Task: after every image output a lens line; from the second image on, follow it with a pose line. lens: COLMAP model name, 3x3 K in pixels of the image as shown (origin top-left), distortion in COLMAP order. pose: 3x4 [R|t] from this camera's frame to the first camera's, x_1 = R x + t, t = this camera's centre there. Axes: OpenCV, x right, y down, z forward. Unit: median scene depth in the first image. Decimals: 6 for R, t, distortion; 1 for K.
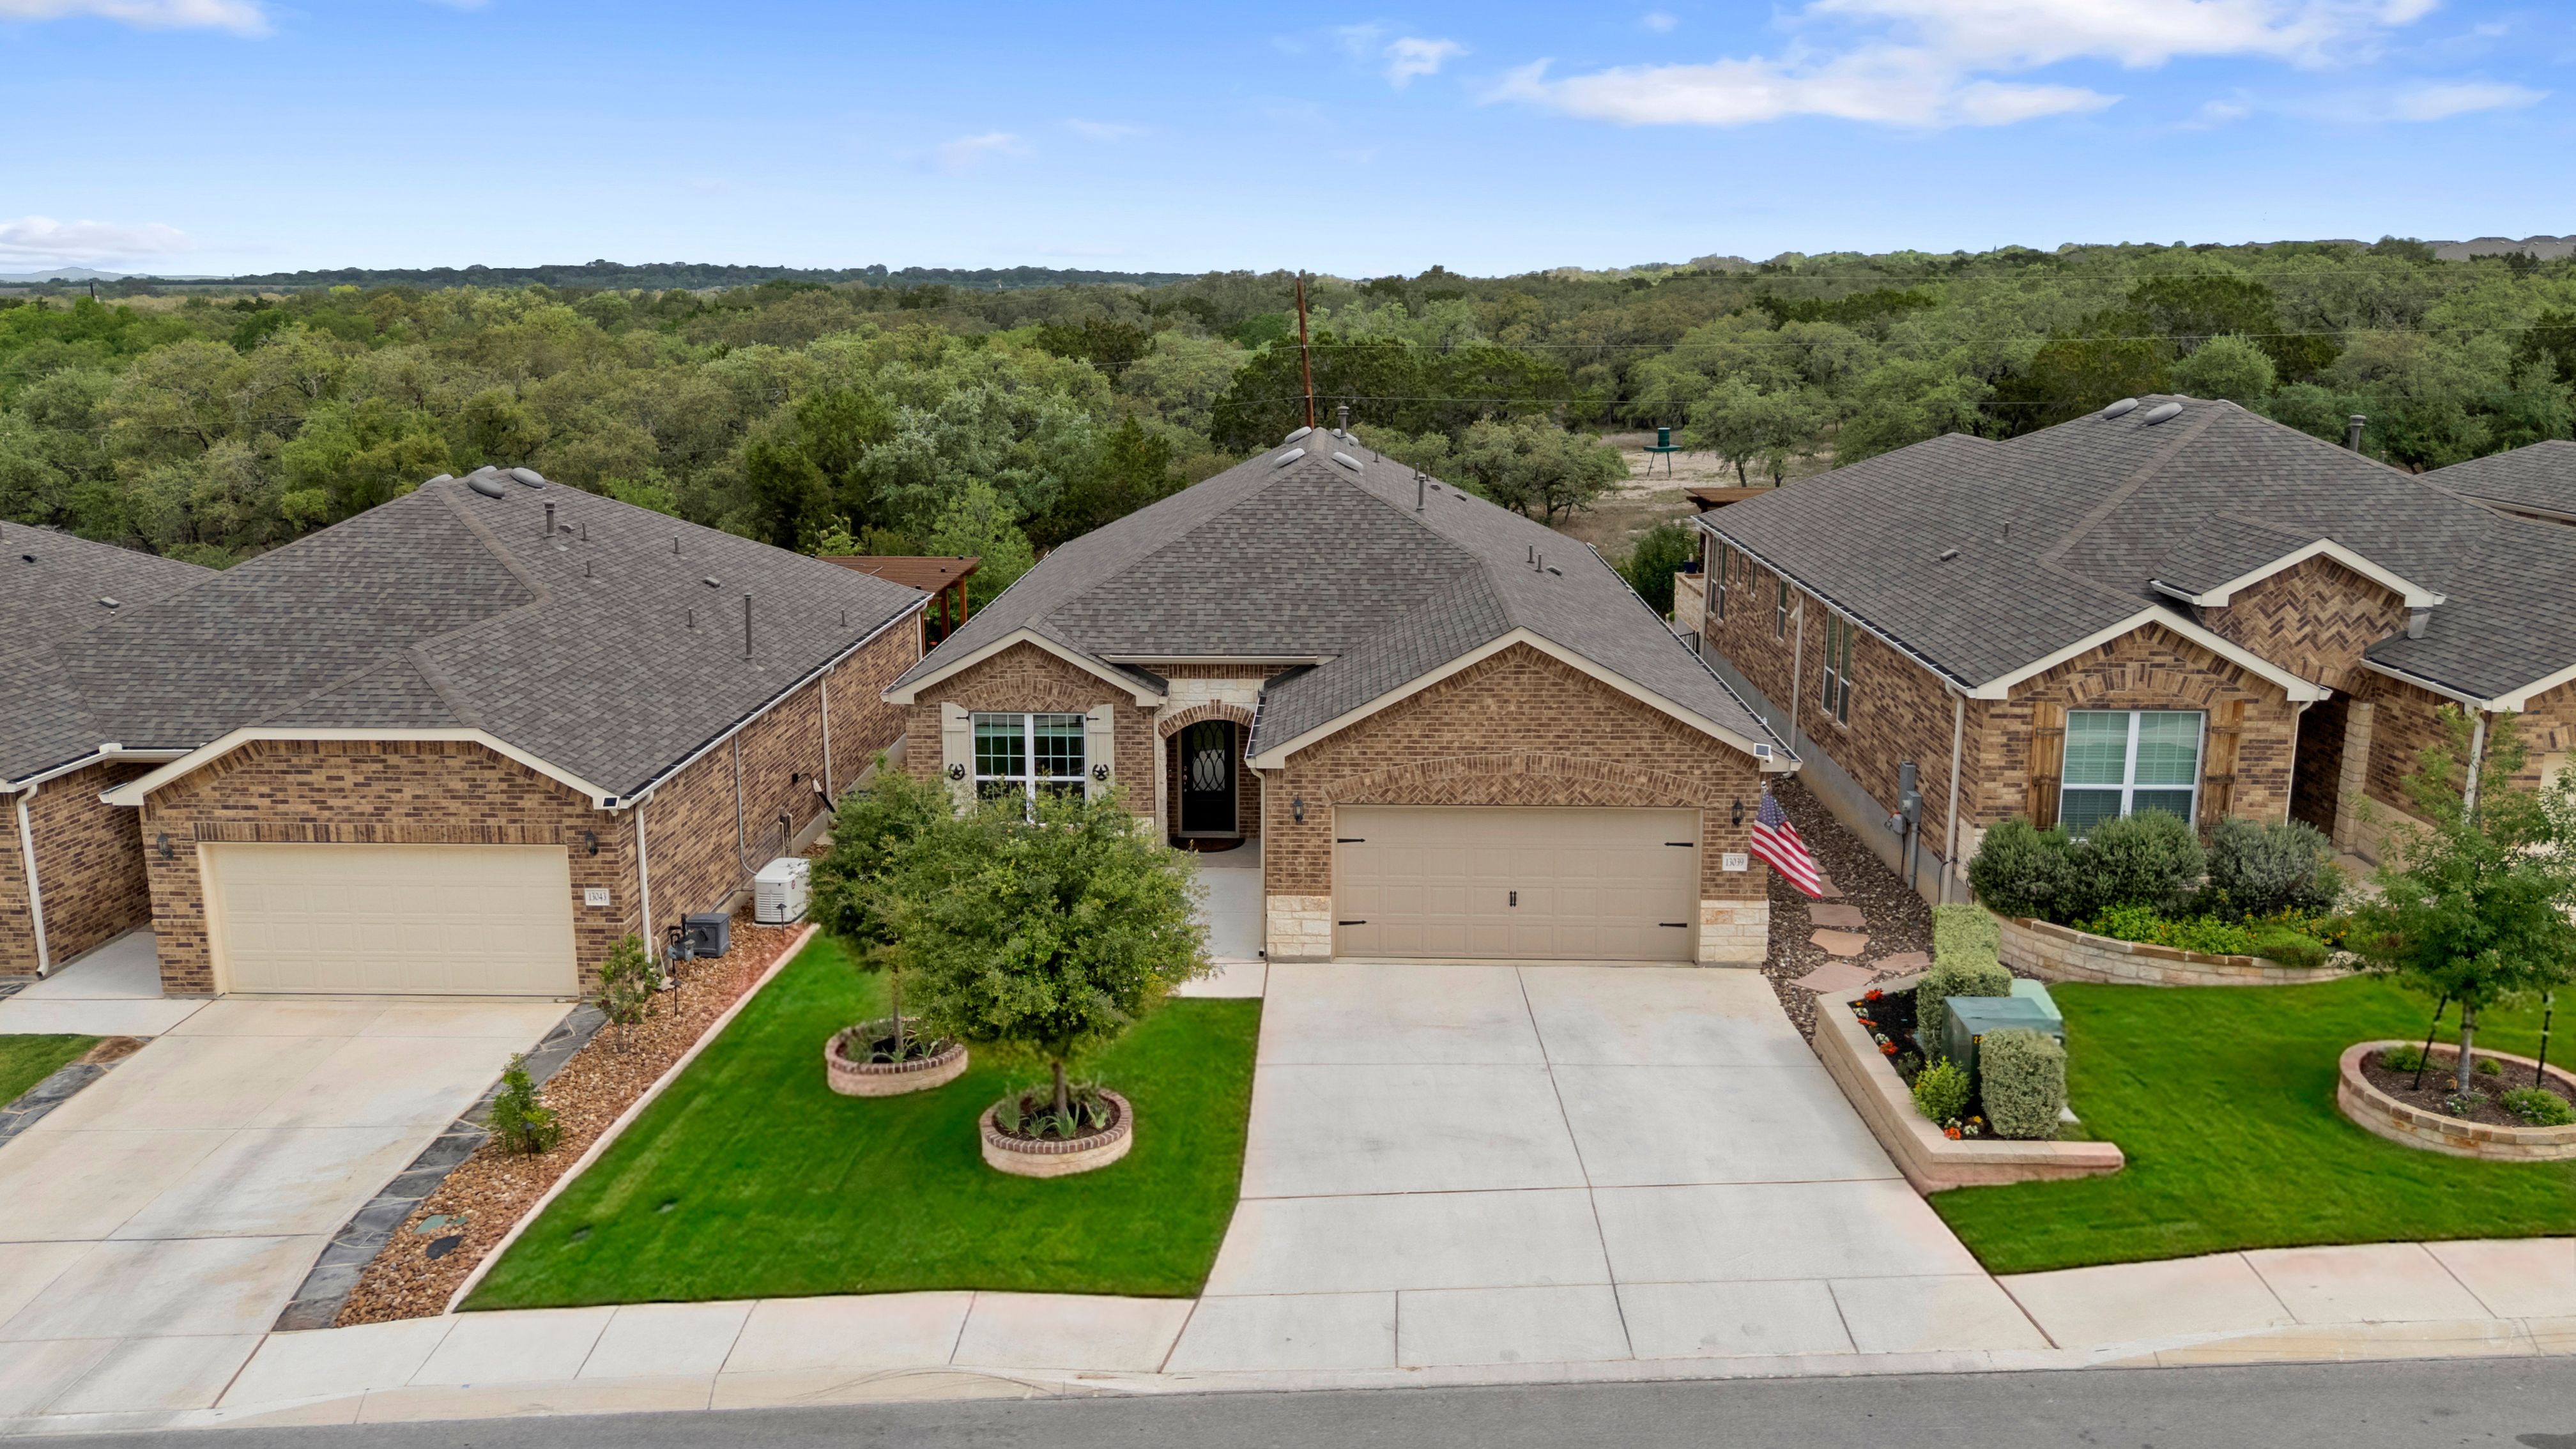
lens RADIAL K [[1885.6, 0, 1286.7], [0, 1885.6, 700.2], [0, 0, 1]] dist [0.084609, -0.091808]
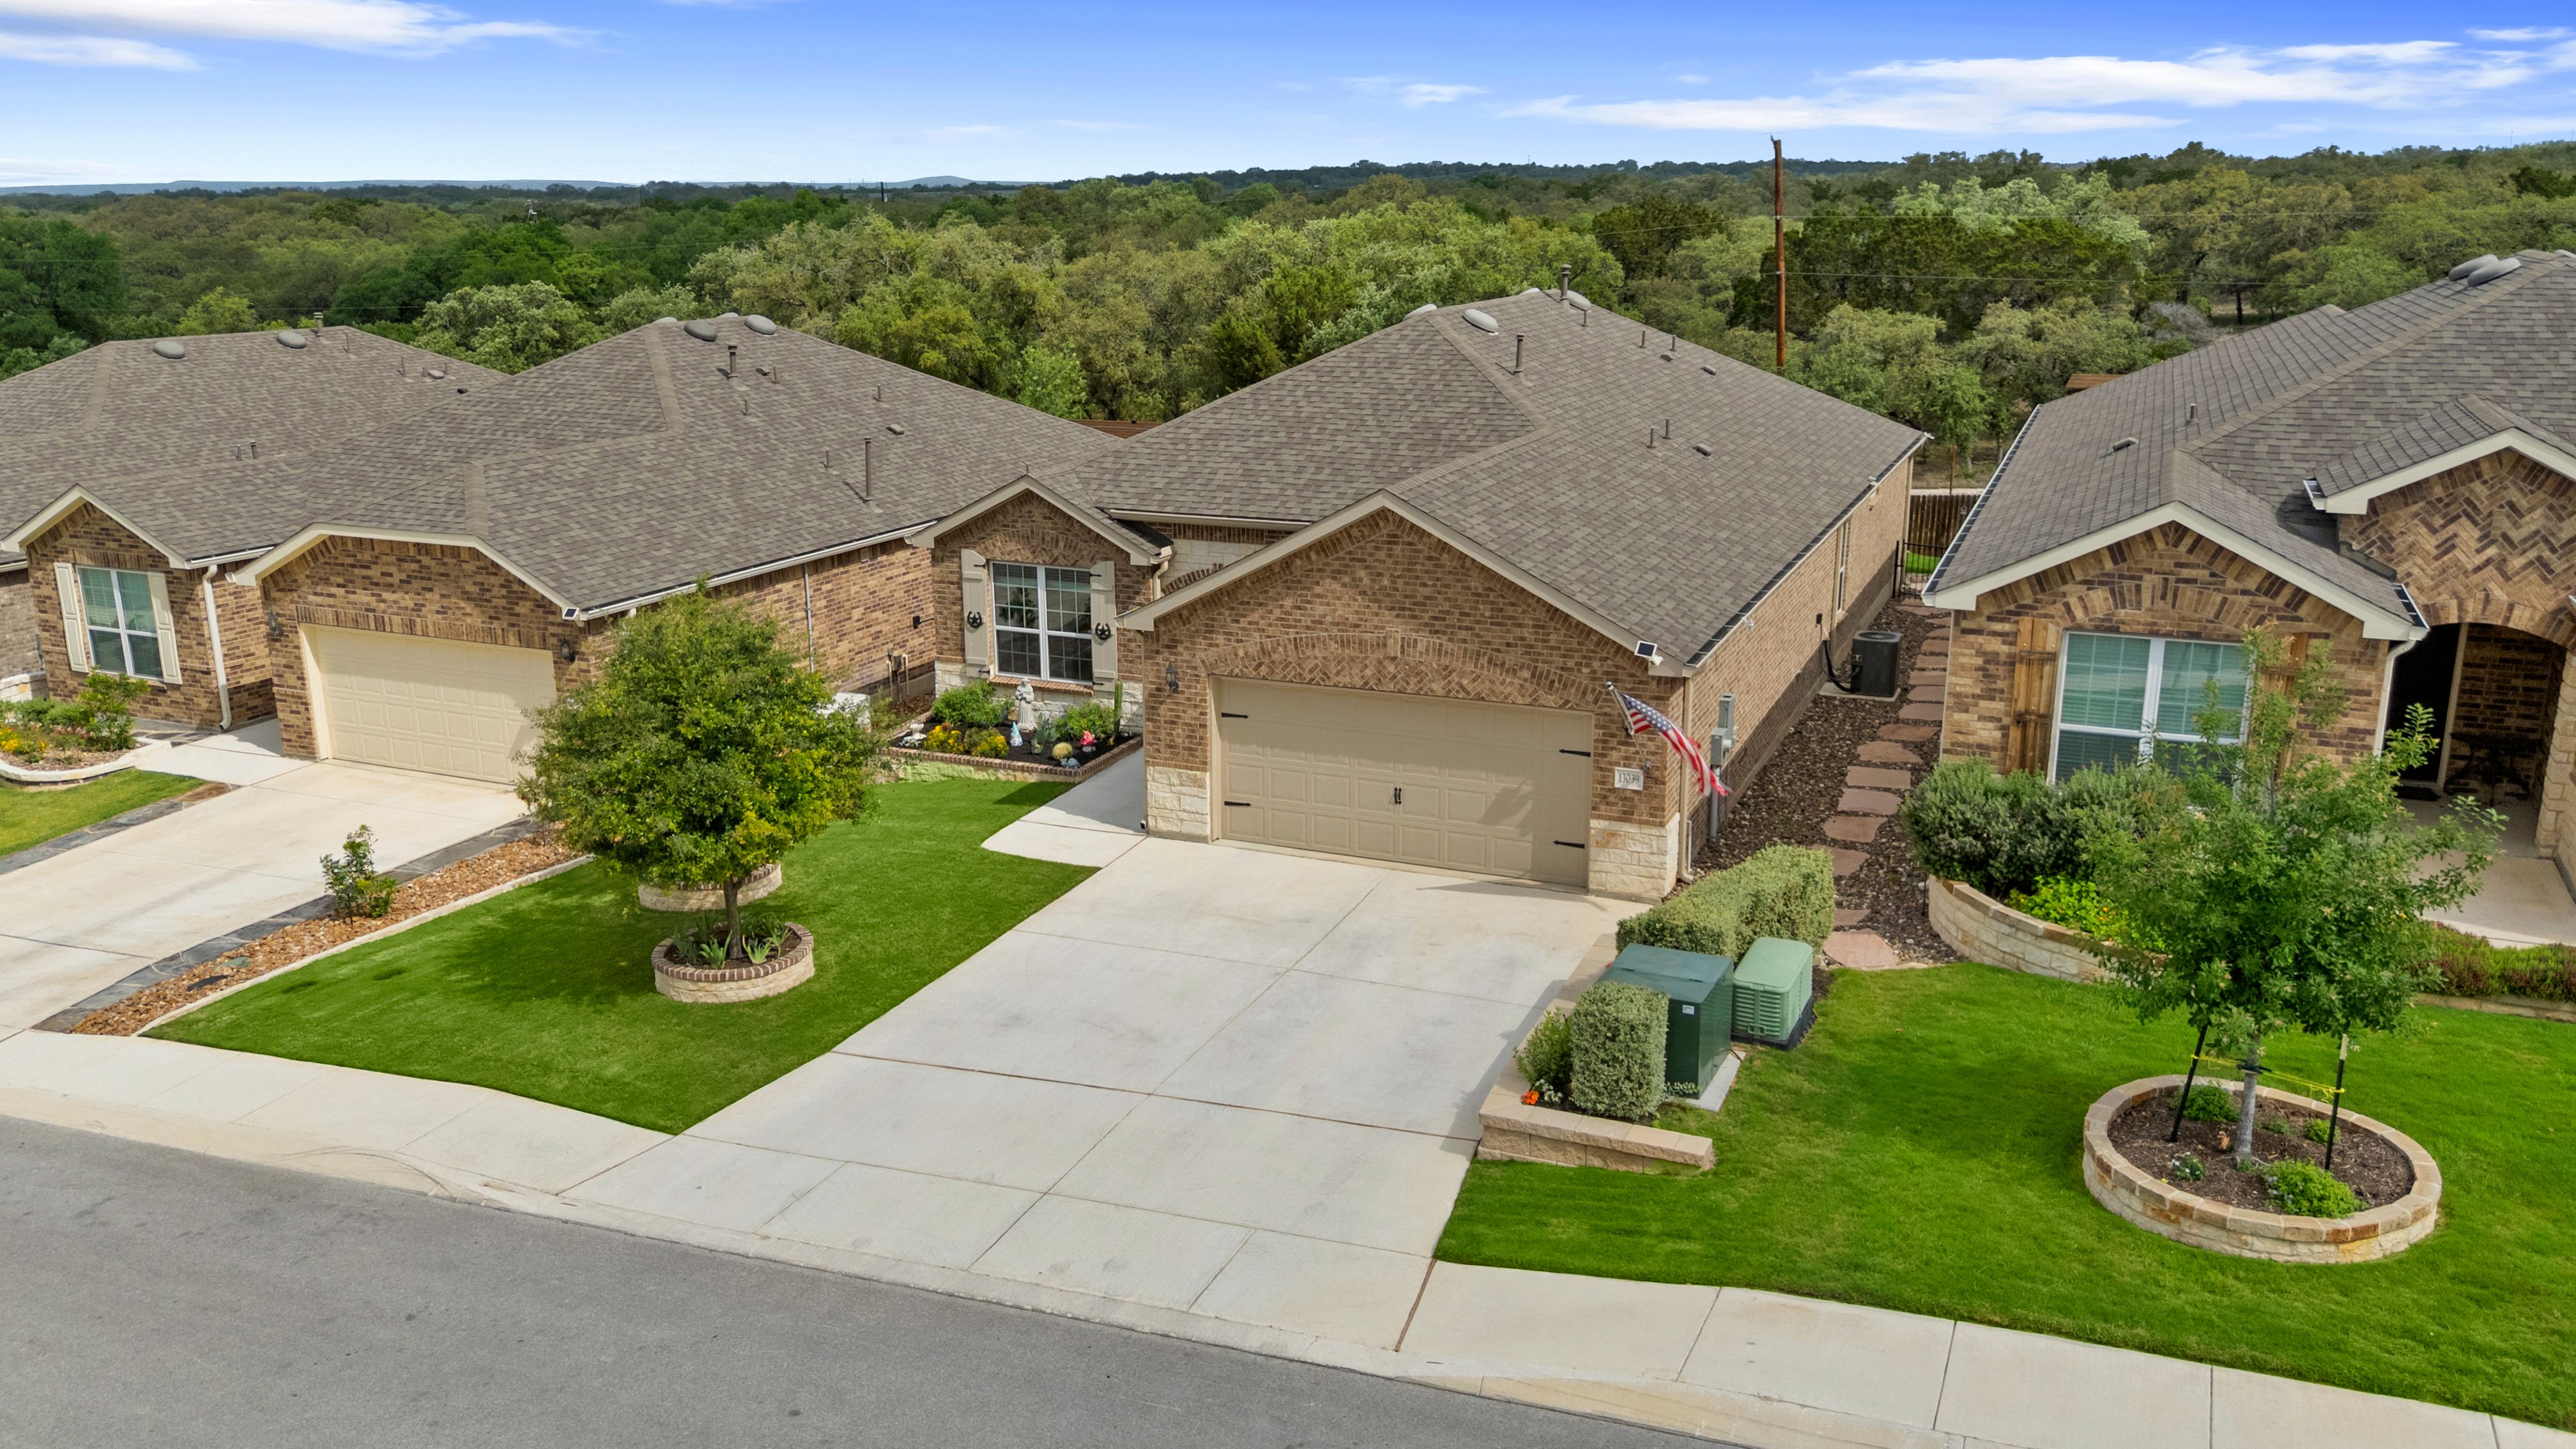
lens RADIAL K [[1888.2, 0, 1292.4], [0, 1888.2, 725.6], [0, 0, 1]] dist [0.082060, -0.091578]
pose [[0.932453, 0.092456, -0.349261, 0.392020], [-0.069907, 0.994604, 0.076654, 0.006037], [0.354464, -0.047061, 0.933885, 0.143100]]
